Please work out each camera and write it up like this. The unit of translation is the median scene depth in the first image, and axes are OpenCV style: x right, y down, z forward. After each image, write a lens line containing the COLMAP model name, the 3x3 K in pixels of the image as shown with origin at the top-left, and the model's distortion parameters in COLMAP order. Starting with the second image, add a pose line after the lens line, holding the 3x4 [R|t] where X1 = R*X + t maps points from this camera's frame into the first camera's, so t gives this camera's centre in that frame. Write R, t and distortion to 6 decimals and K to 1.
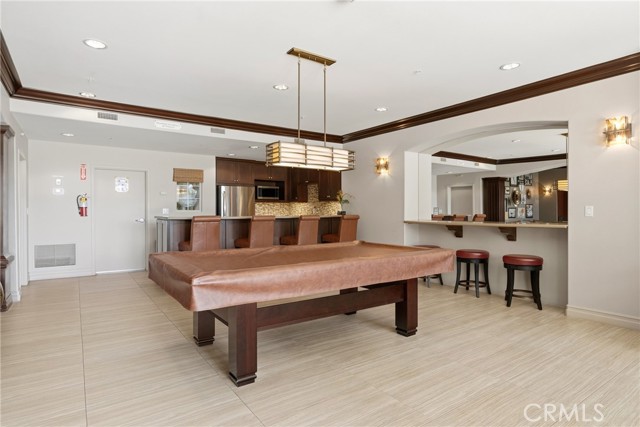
lens RADIAL K [[357.8, 0, 321.3], [0, 357.8, 211.7], [0, 0, 1]] dist [0.000638, 0.000470]
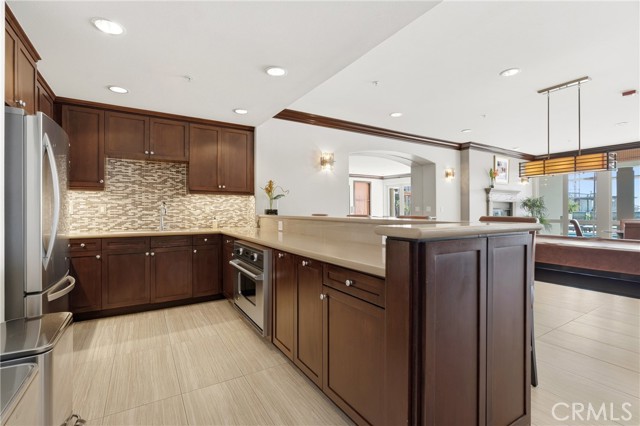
lens RADIAL K [[293.5, 0, 320.1], [0, 293.5, 209.1], [0, 0, 1]] dist [-0.000775, -0.000200]
pose [[0.066851, -0.009165, 0.997721, -0.467727], [-0.000764, 0.999957, 0.009237, -0.007559], [-0.997763, -0.001380, 0.066841, 0.765040]]
